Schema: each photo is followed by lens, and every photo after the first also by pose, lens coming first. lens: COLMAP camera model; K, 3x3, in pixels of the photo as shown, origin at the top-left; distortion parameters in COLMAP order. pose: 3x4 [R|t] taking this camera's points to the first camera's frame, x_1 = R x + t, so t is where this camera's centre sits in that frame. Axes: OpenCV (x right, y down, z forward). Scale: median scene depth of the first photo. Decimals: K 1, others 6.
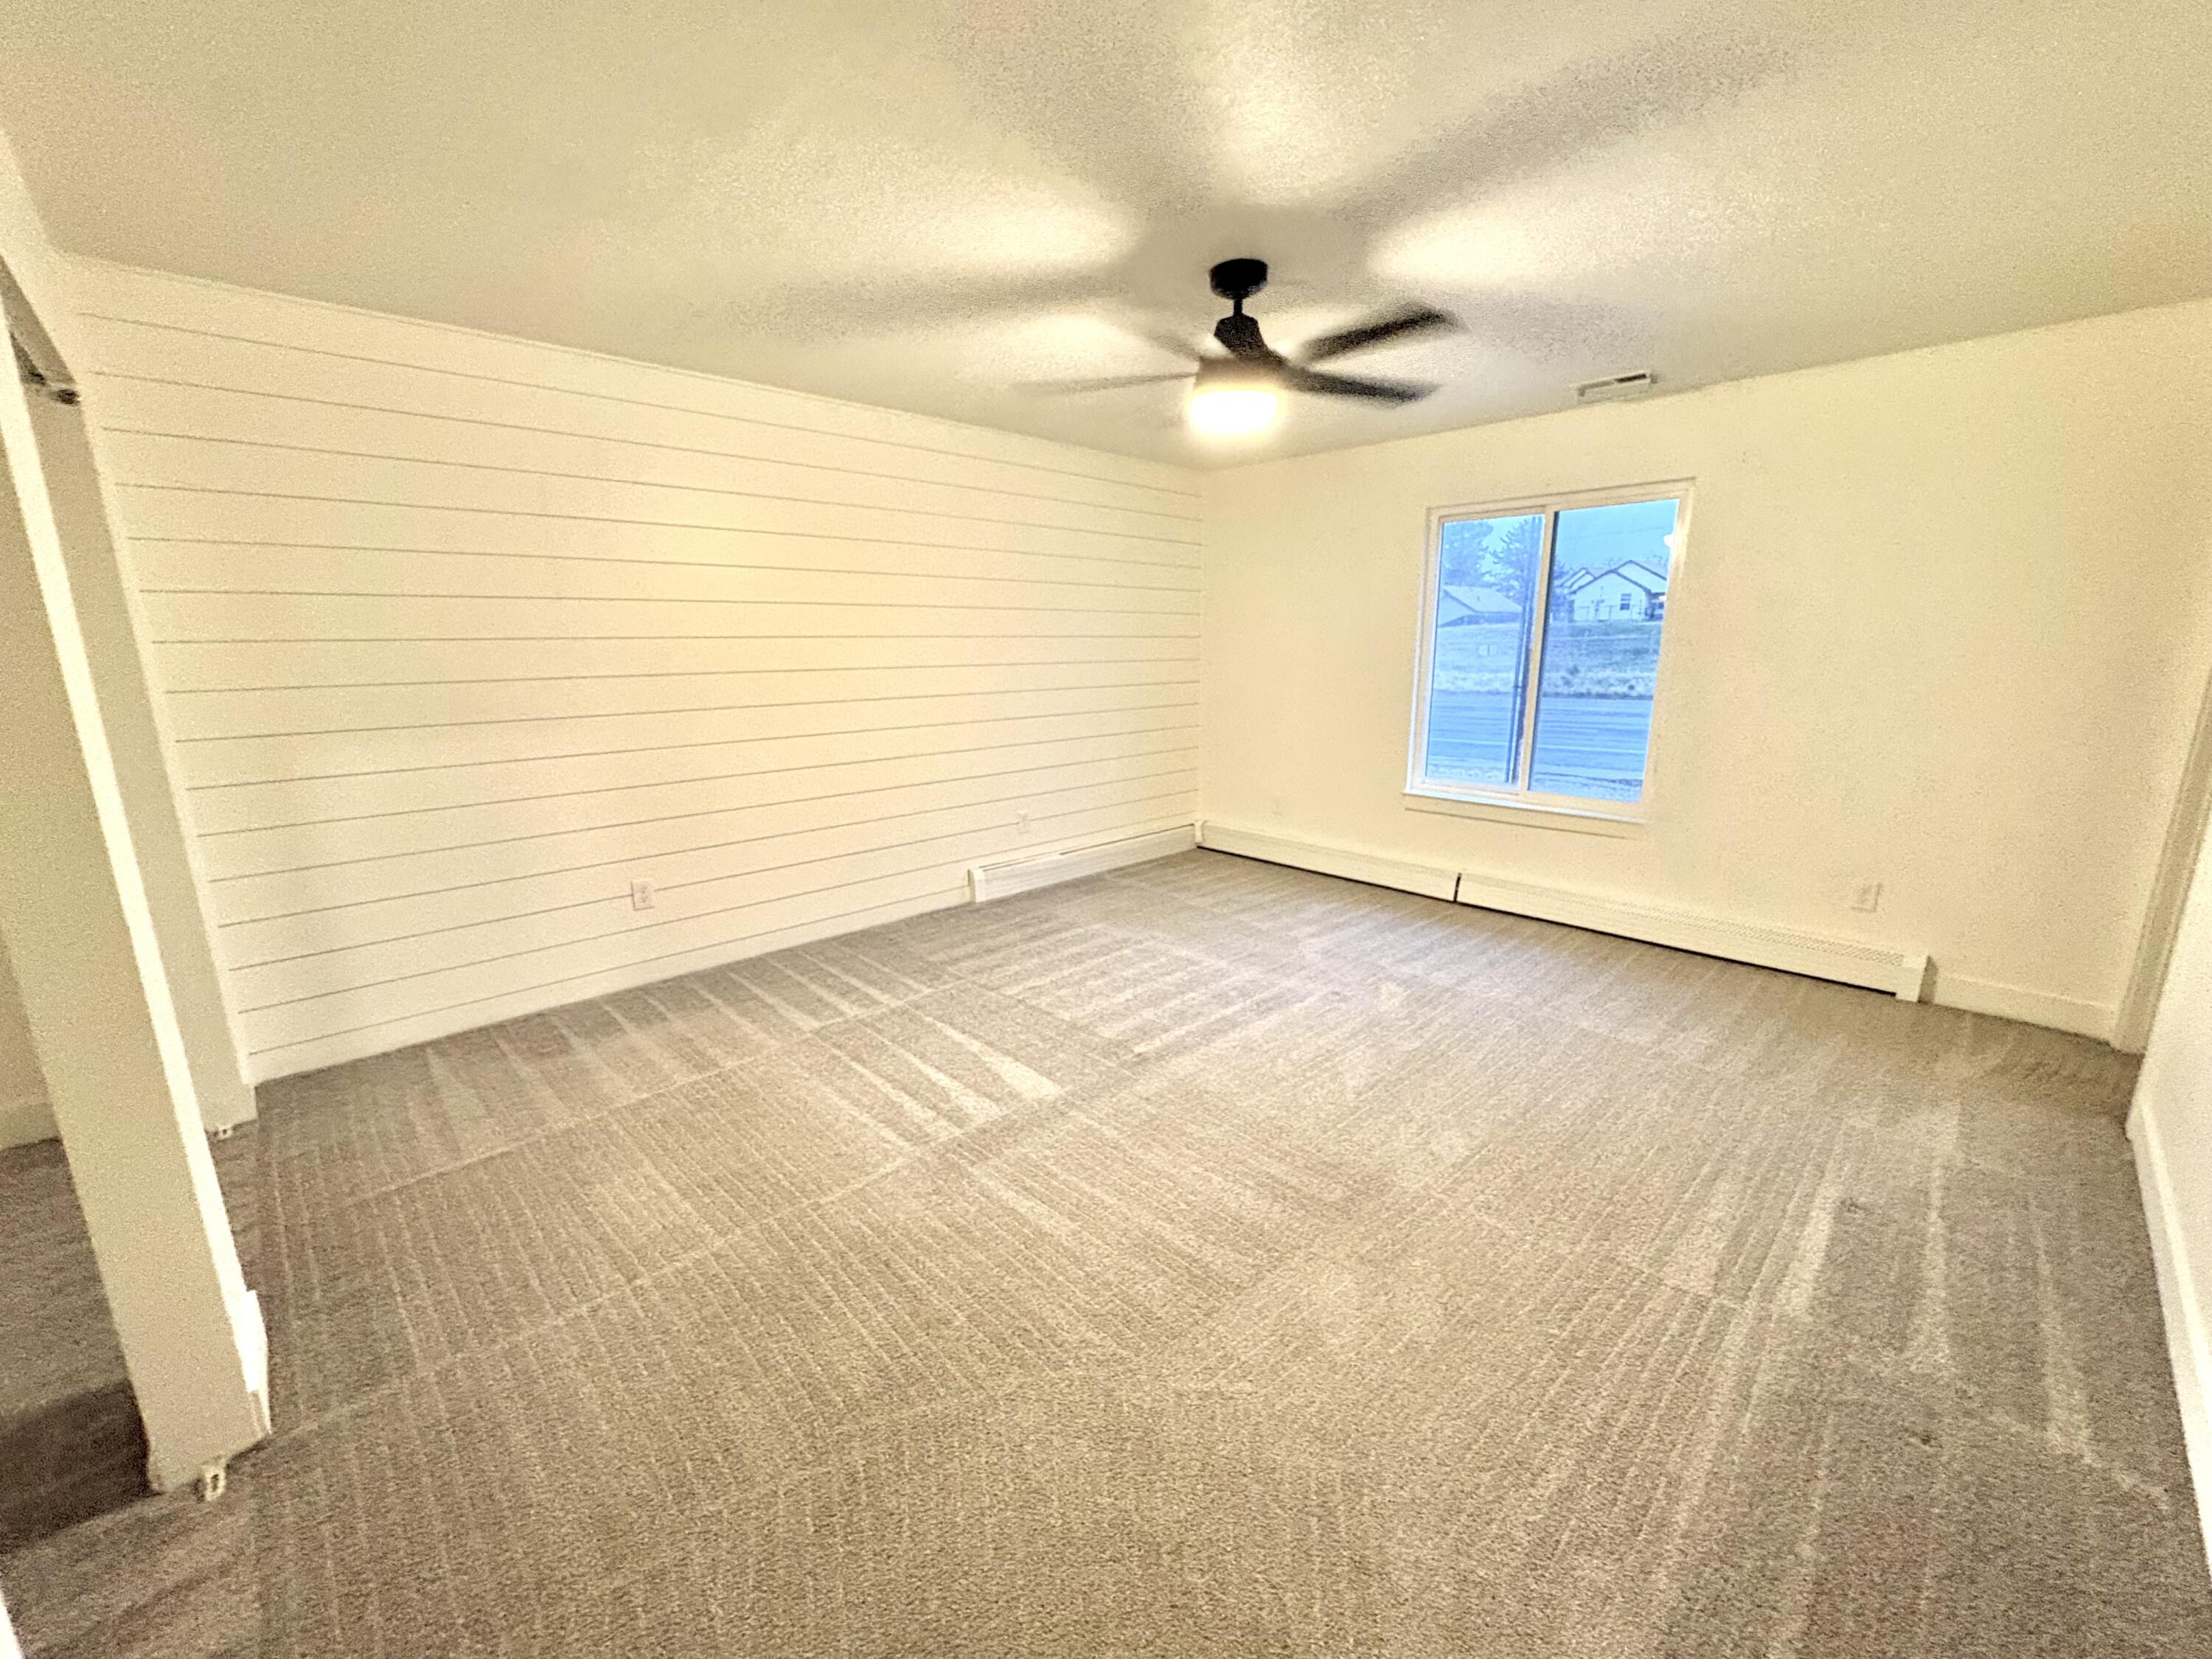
lens RADIAL K [[878.9, 0, 1114.6], [0, 878.9, 831.1], [0, 0, 1]] dist [-0.000953, -0.000370]
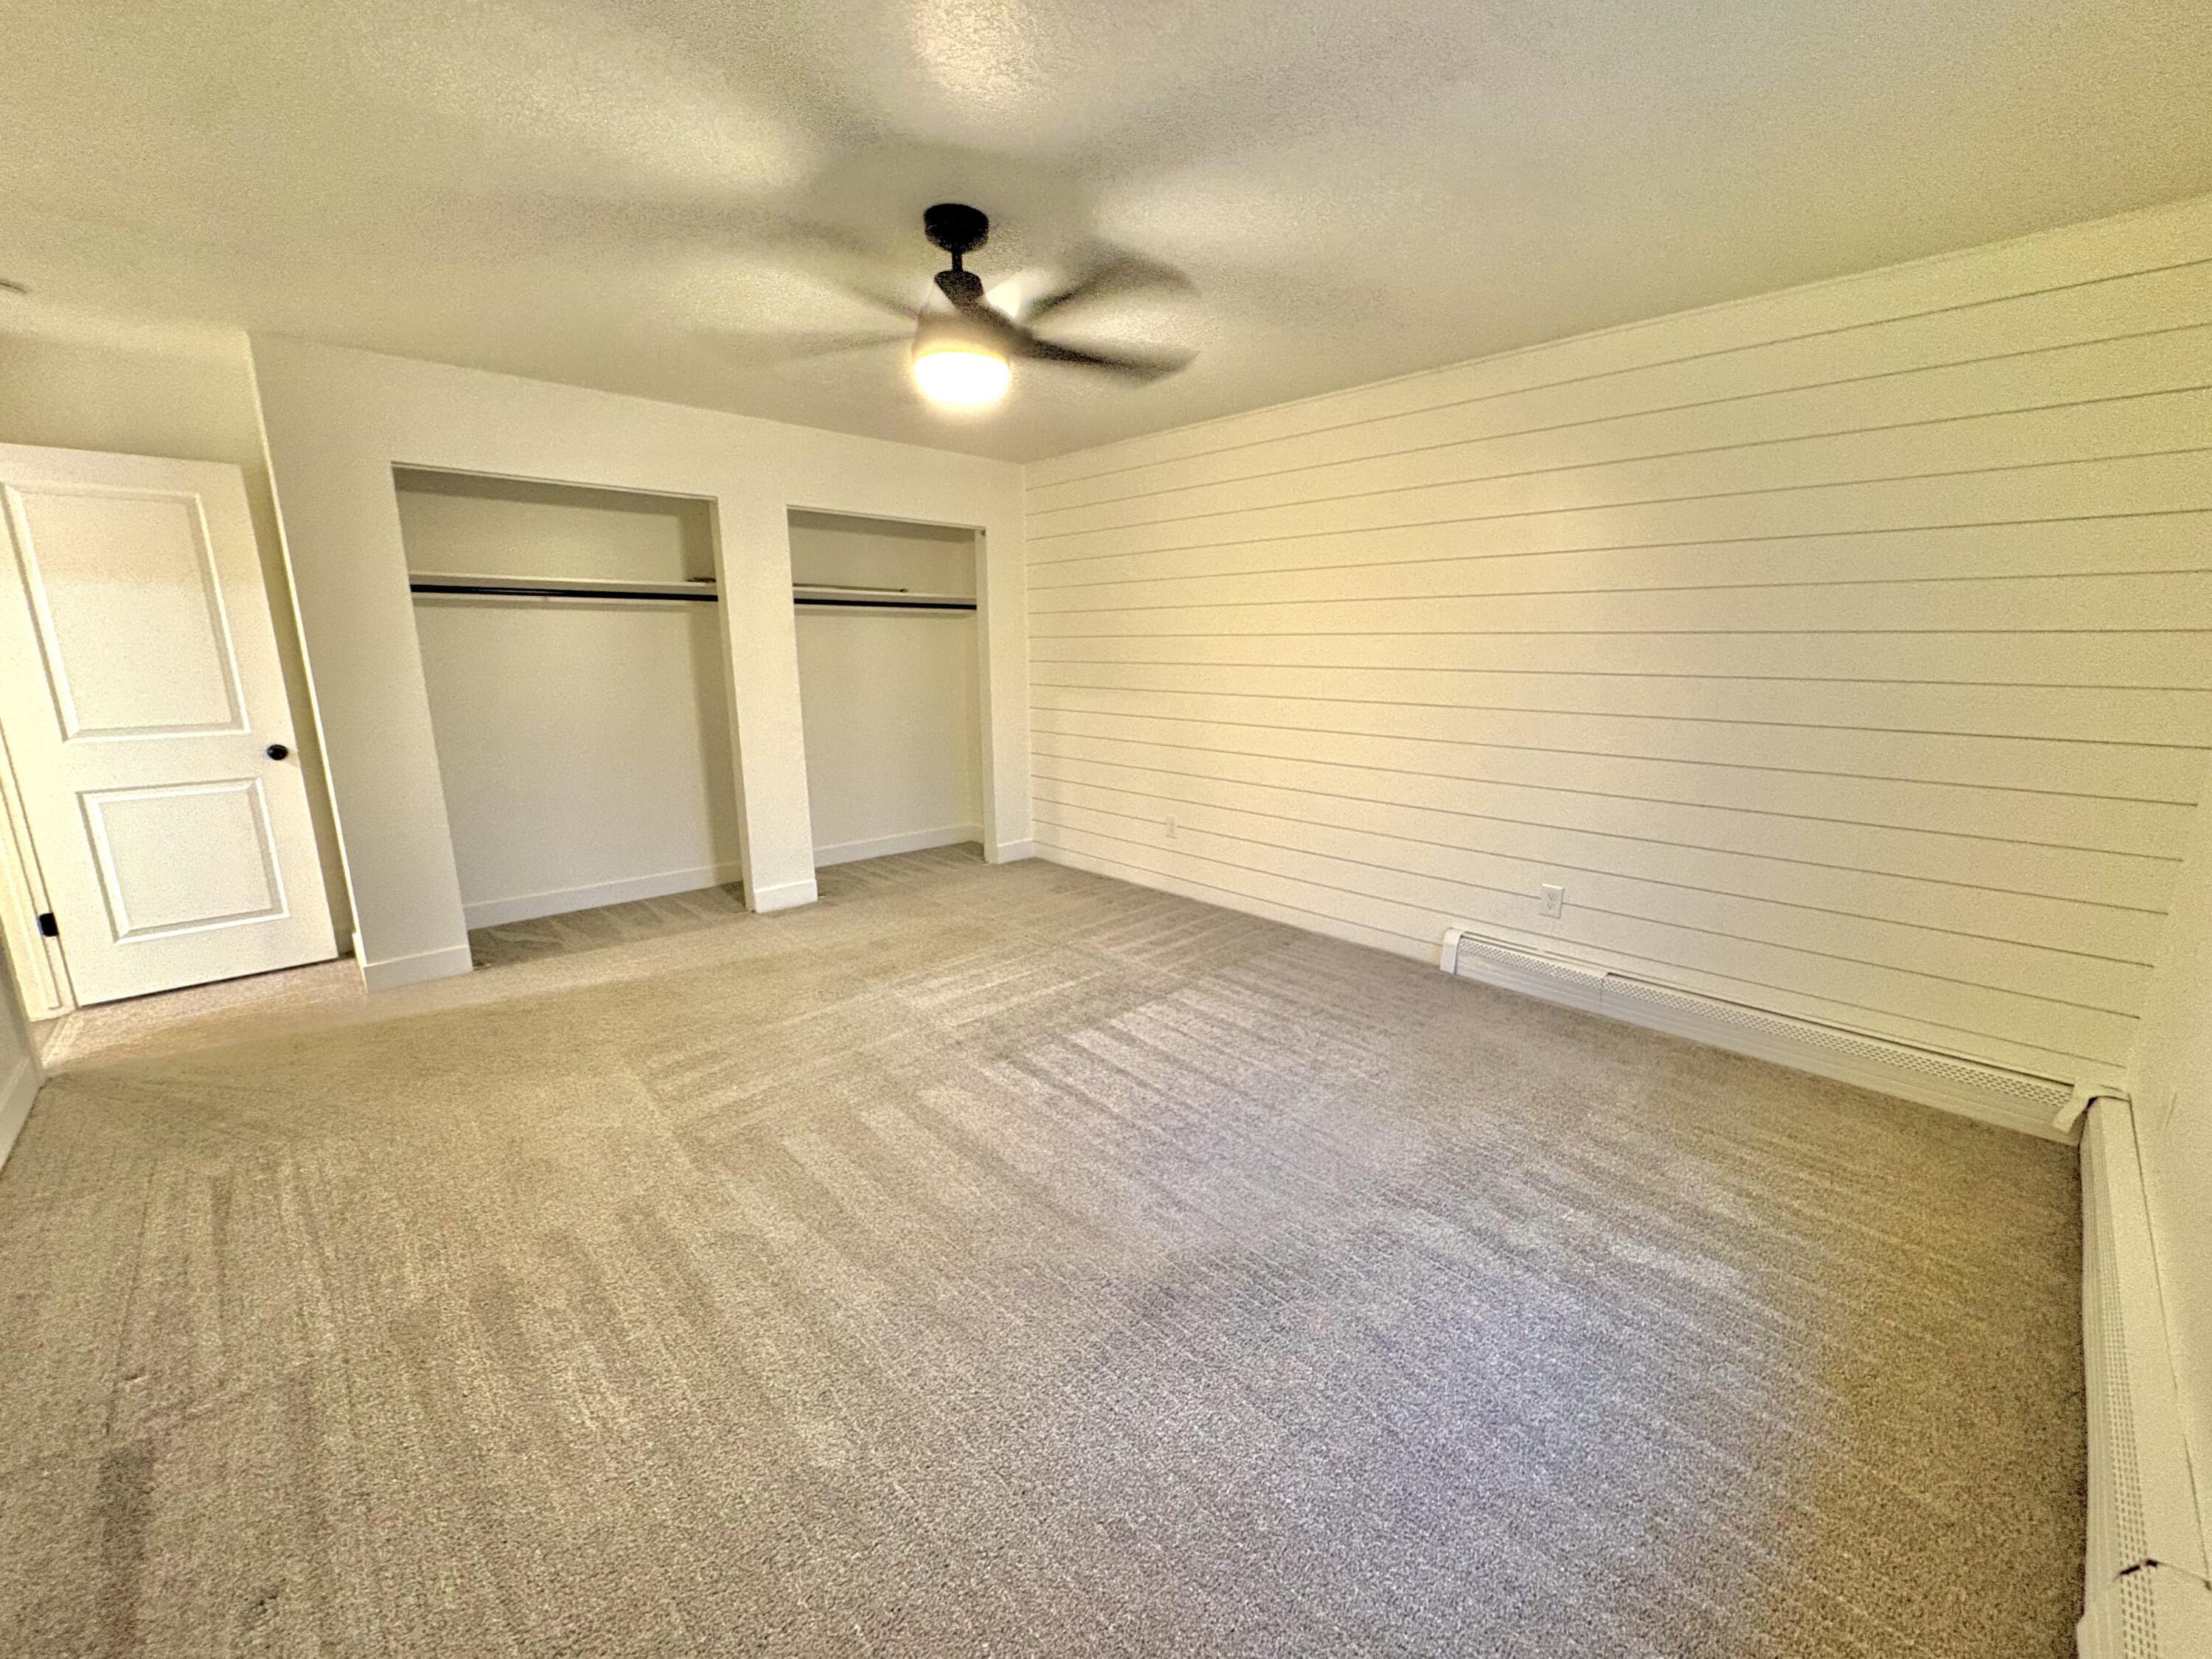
lens RADIAL K [[878.9, 0, 1107.3], [0, 878.9, 829.9], [0, 0, 1]] dist [-0.000953, -0.000370]
pose [[-0.008088, 0.218171, -0.975877, 0.673689], [-0.214552, 0.952802, 0.214790, -0.164274], [0.976679, 0.211113, 0.039102, 0.734442]]
